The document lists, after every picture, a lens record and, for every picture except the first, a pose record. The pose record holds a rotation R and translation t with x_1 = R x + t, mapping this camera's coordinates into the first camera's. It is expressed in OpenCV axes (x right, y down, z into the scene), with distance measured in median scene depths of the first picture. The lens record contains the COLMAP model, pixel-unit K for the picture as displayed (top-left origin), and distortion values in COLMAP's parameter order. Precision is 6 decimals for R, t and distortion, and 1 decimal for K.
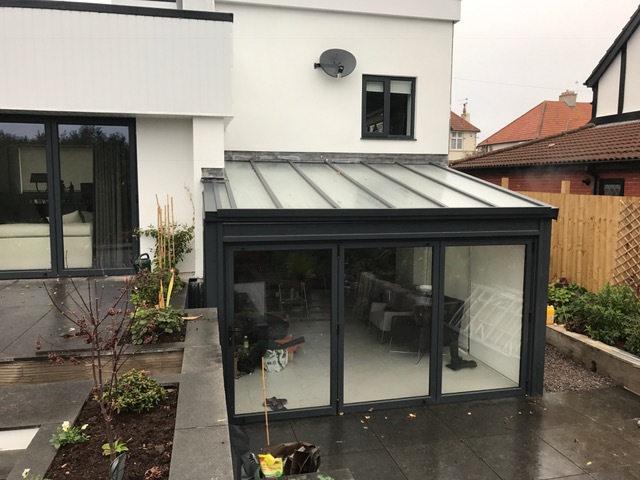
lens RADIAL K [[517.3, 0, 320.0], [0, 517.3, 240.0], [0, 0, 1]] dist [0.007028, 0.002395]
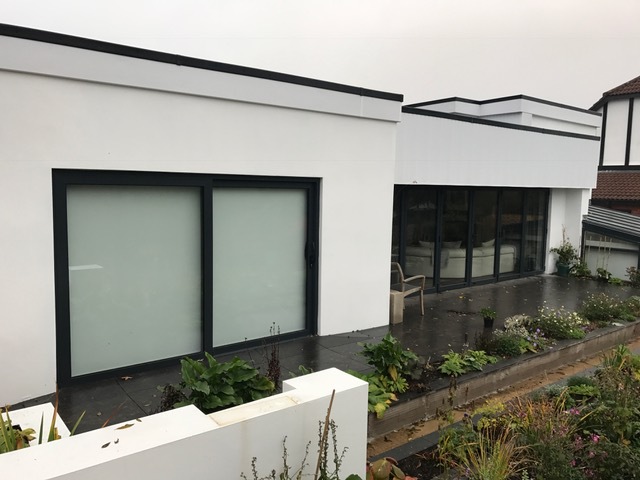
lens RADIAL K [[522.1, 0, 320.0], [0, 522.1, 240.0], [0, 0, 1]] dist [-0.007716, -0.008335]
pose [[0.904890, -0.027098, 0.424782, -1.777234], [0.025560, 0.999630, 0.009319, -0.085709], [-0.424877, 0.002425, 0.905248, -0.303329]]
